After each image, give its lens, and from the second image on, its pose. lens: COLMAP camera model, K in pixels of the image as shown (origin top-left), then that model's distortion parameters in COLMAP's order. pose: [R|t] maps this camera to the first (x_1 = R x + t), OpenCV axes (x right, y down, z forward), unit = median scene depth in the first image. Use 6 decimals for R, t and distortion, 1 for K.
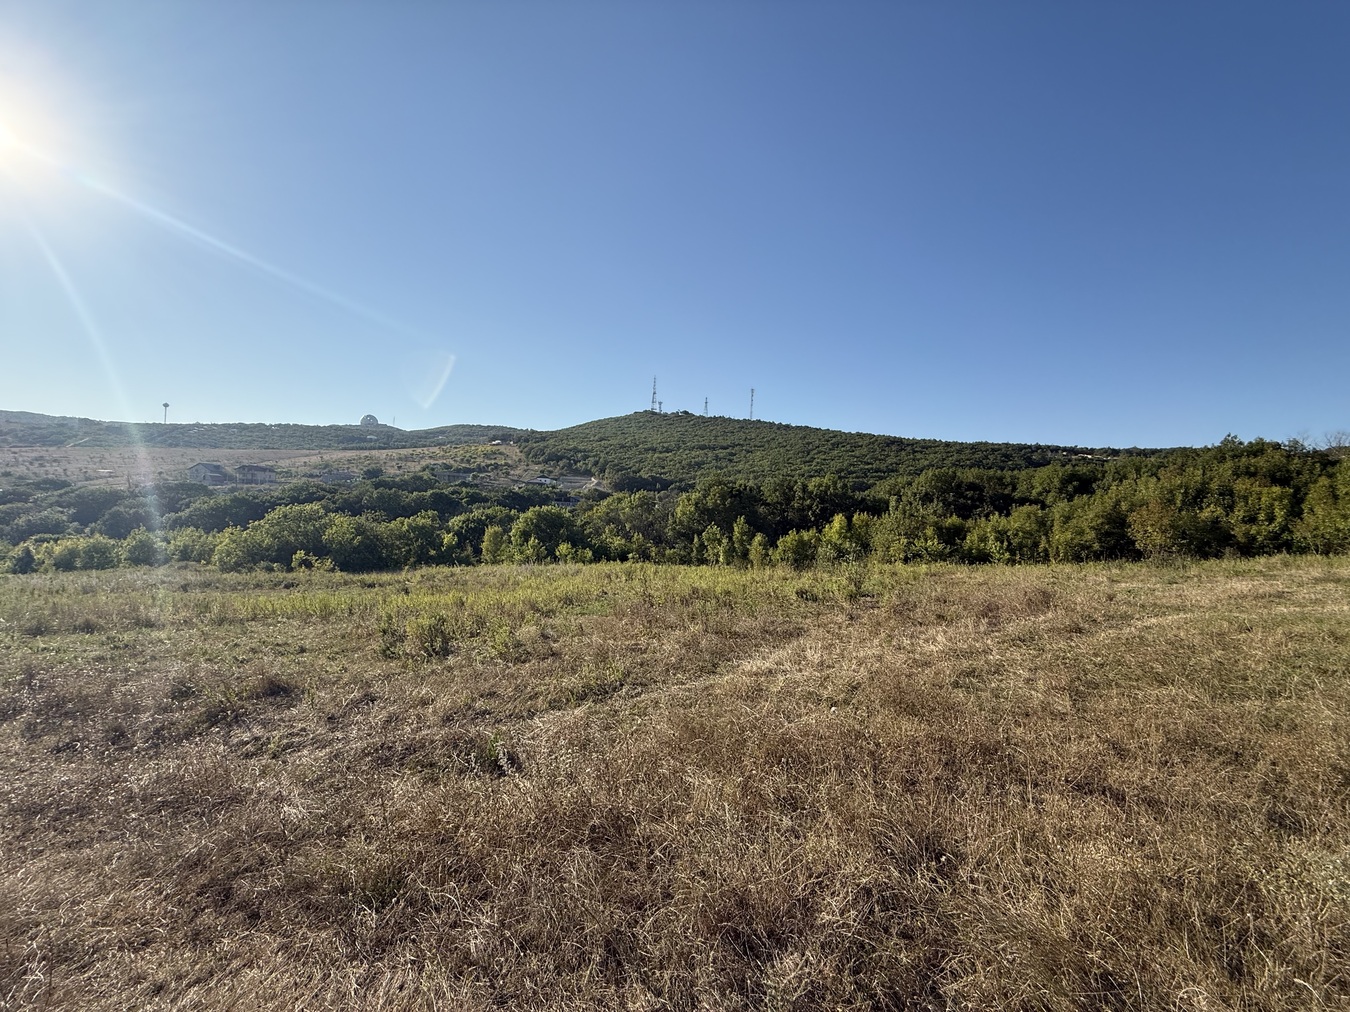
lens RADIAL K [[542.5, 0, 671.8], [0, 542.5, 512.0], [0, 0, 1]] dist [0.000691, -0.000113]
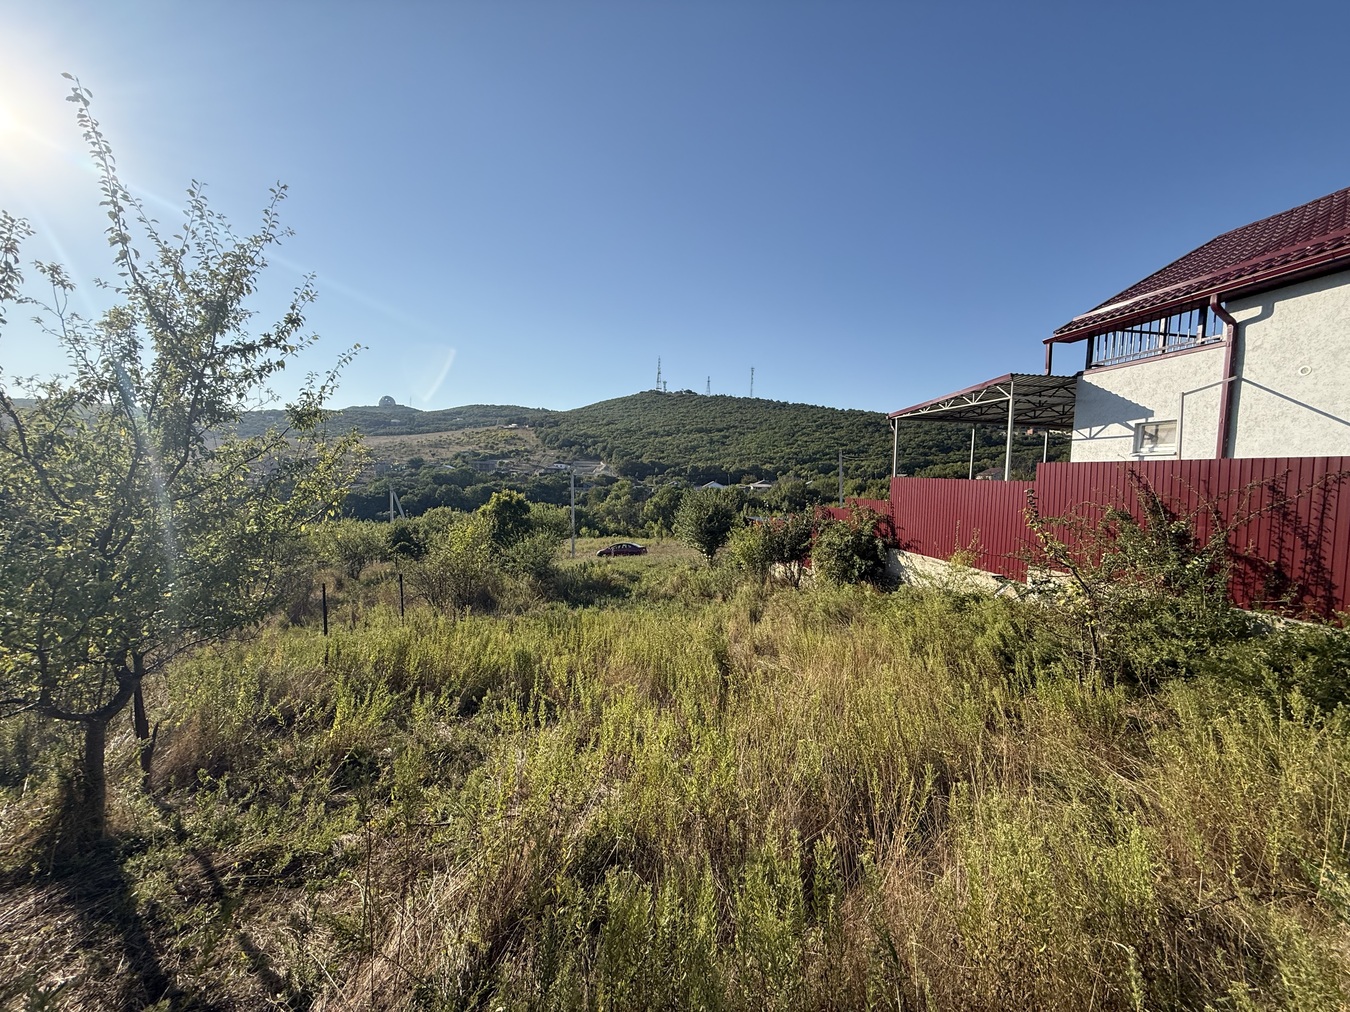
lens RADIAL K [[542.5, 0, 671.8], [0, 542.5, 512.0], [0, 0, 1]] dist [0.000691, -0.000113]
pose [[0.999689, -0.014046, -0.020585, 0.018627], [0.015124, 0.998470, 0.053182, -0.011610], [0.019807, -0.053477, 0.998373, -0.111834]]
